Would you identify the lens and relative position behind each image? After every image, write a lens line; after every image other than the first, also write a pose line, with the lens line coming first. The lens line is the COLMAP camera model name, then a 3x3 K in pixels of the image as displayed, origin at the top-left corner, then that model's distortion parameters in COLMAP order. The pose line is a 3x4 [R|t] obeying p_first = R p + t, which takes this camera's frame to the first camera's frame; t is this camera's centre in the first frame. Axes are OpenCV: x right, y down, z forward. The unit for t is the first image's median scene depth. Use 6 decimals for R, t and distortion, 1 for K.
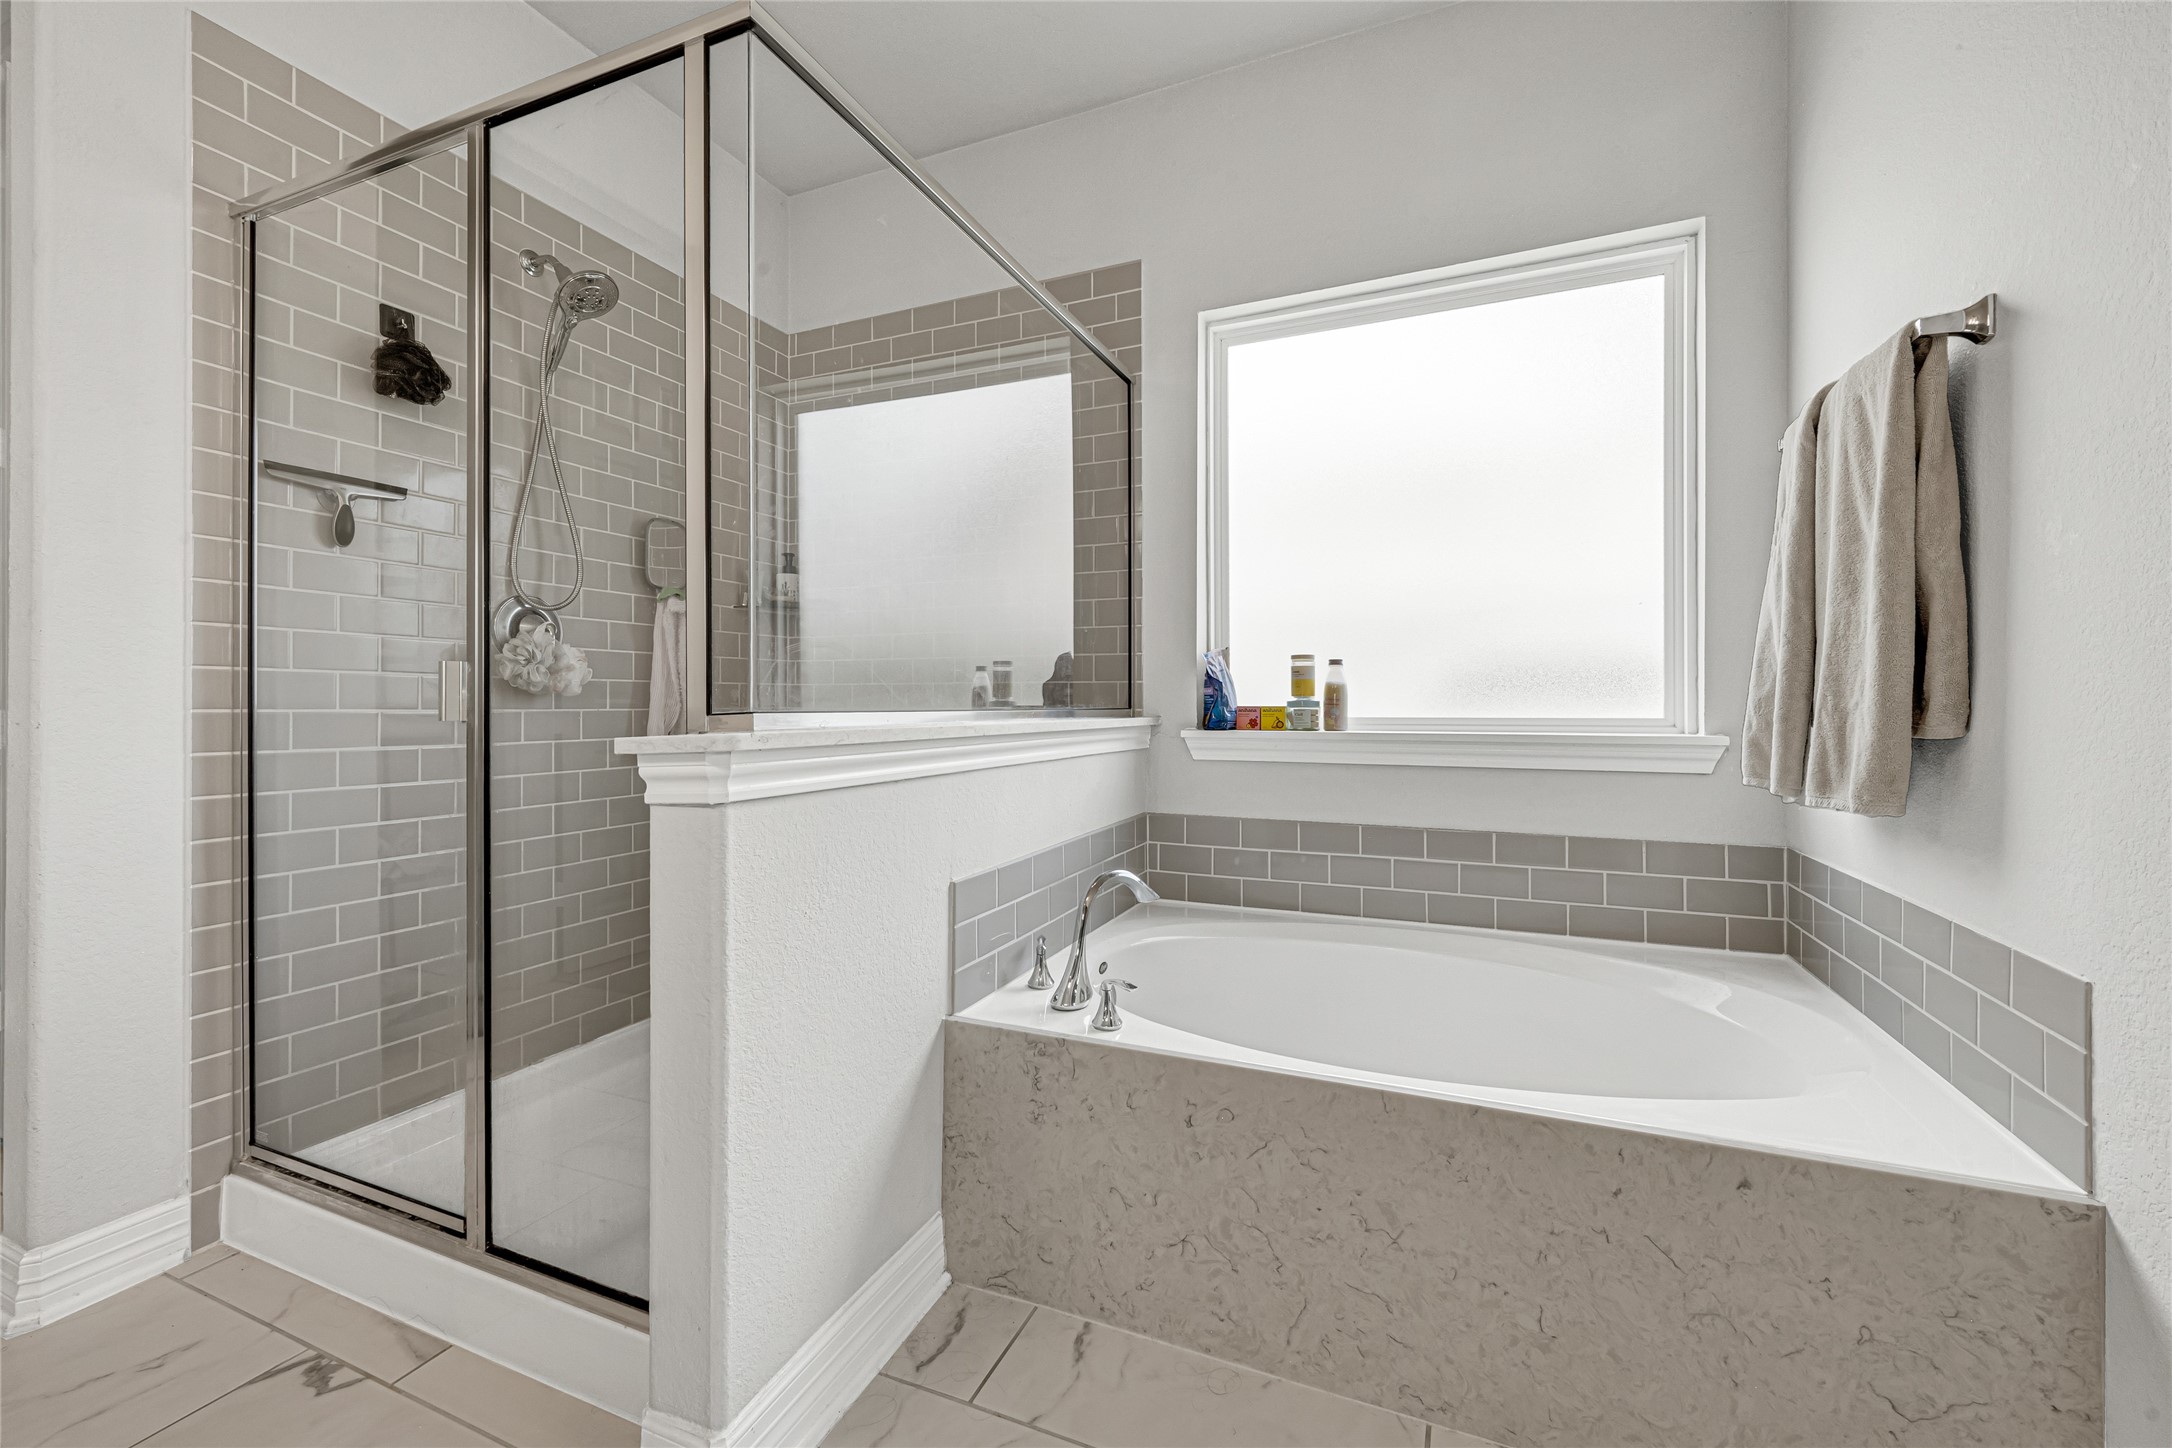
lens RADIAL K [[889.7, 0, 1086.6], [0, 889.7, 713.9], [0, 0, 1]] dist [0.000245, 0.000136]
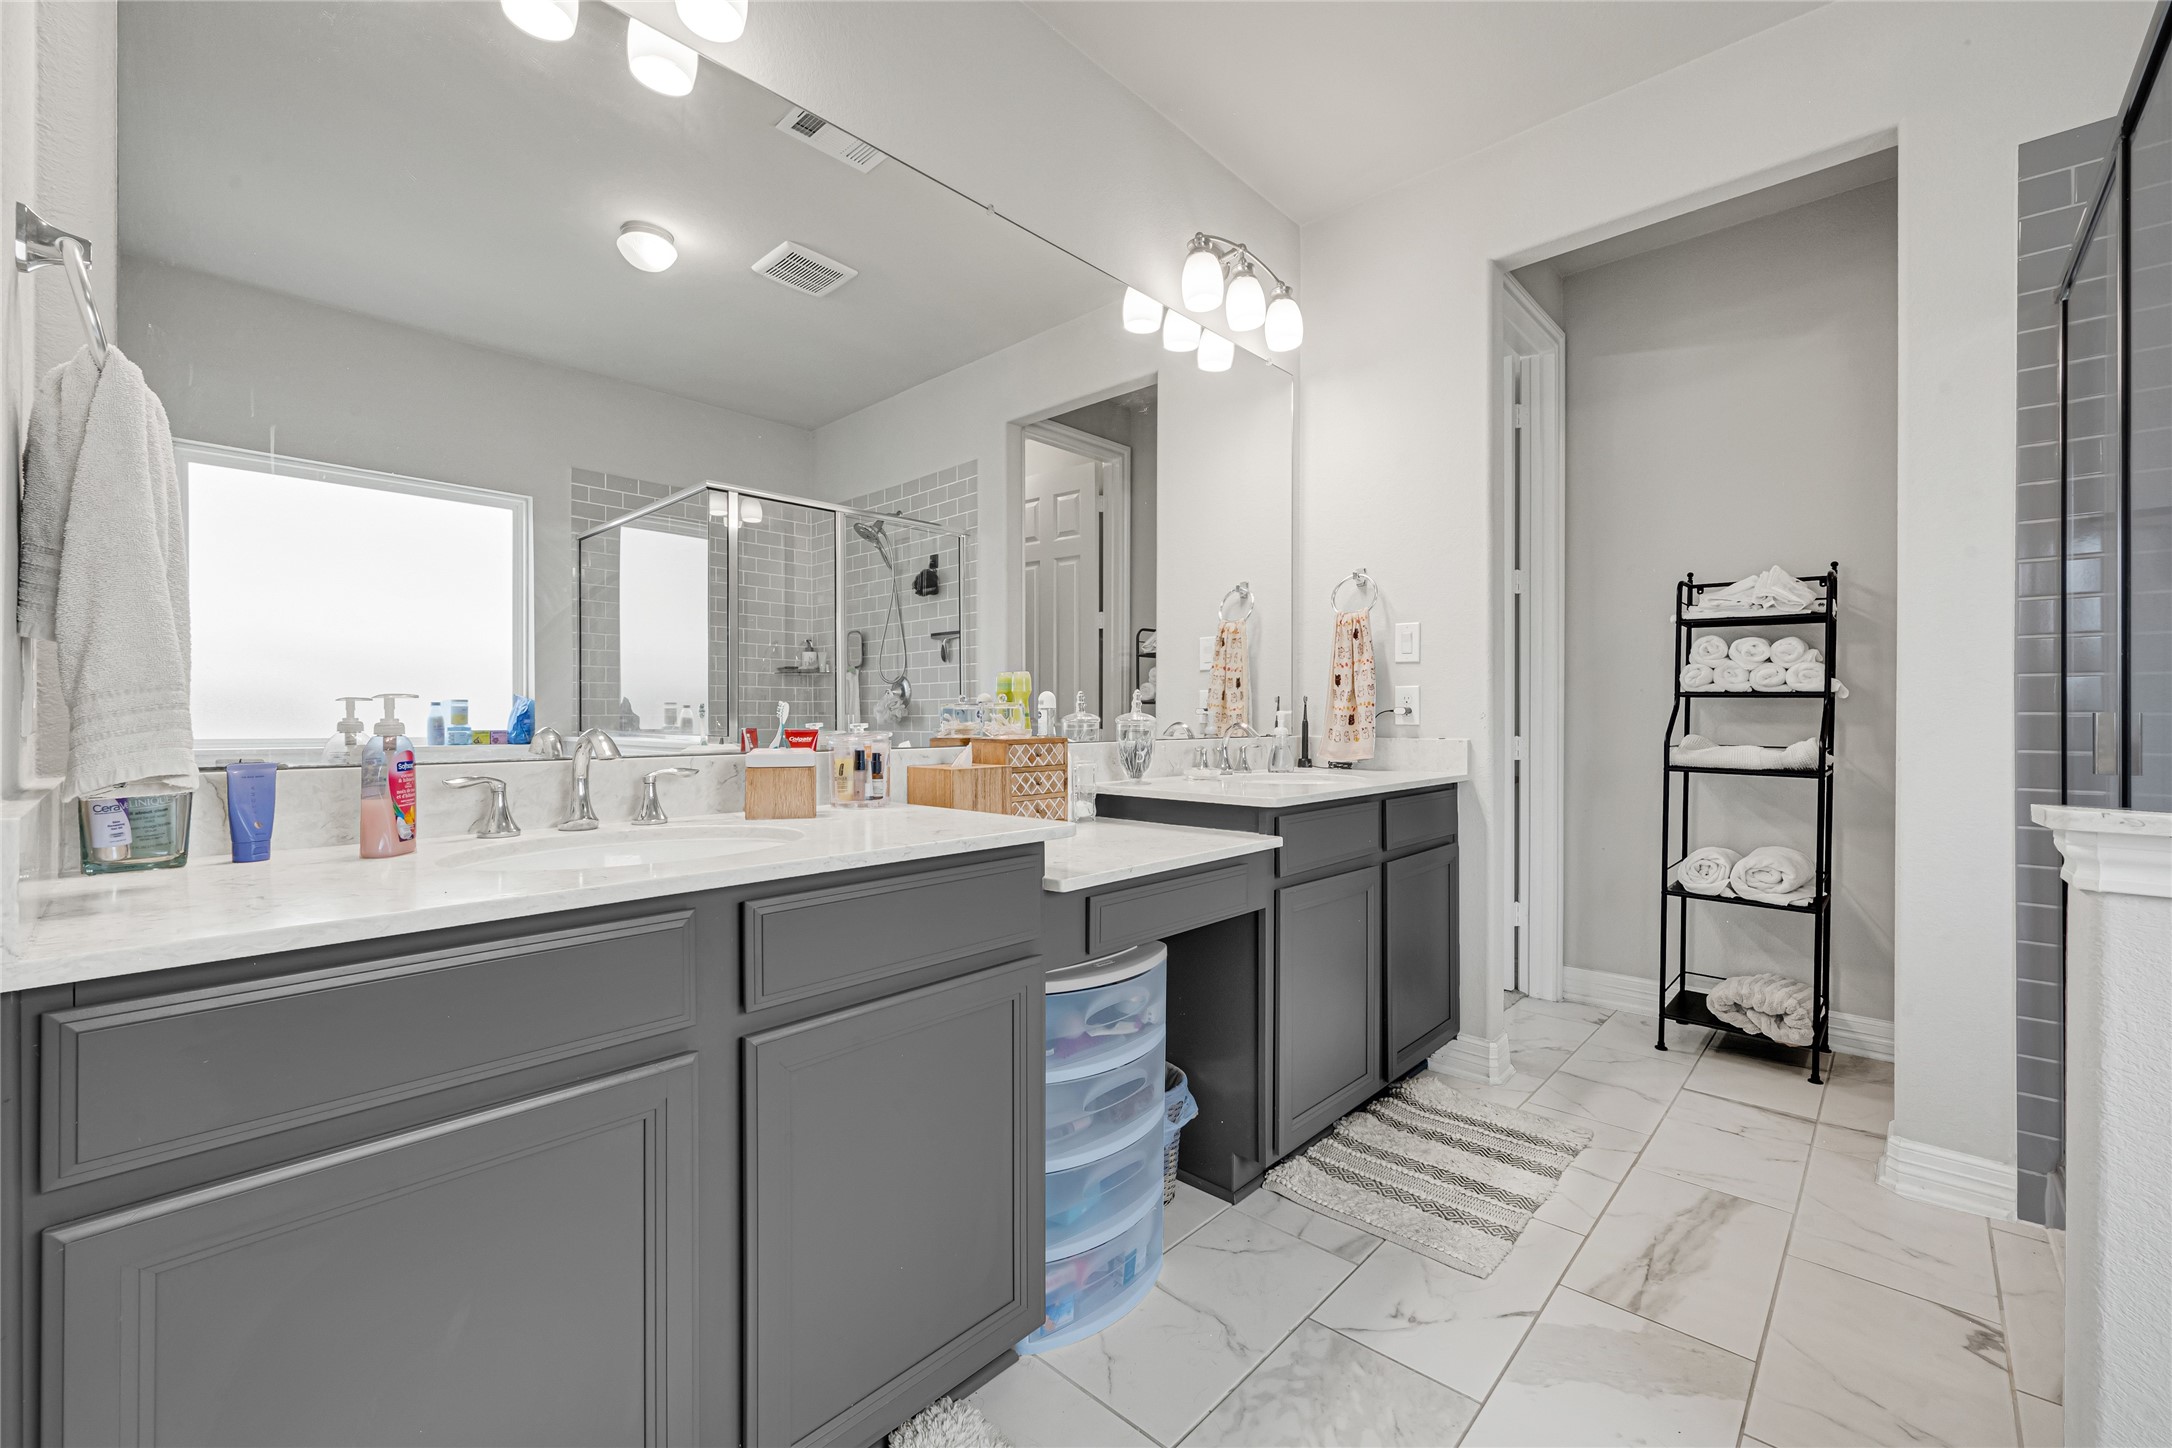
lens RADIAL K [[889.7, 0, 1088.3], [0, 889.7, 717.2], [0, 0, 1]] dist [0.000245, 0.000136]
pose [[-0.341608, 0.001897, -0.939841, 0.608596], [-0.011513, 0.999914, 0.006203, -0.053074], [0.939772, 0.012940, -0.341557, 0.301455]]
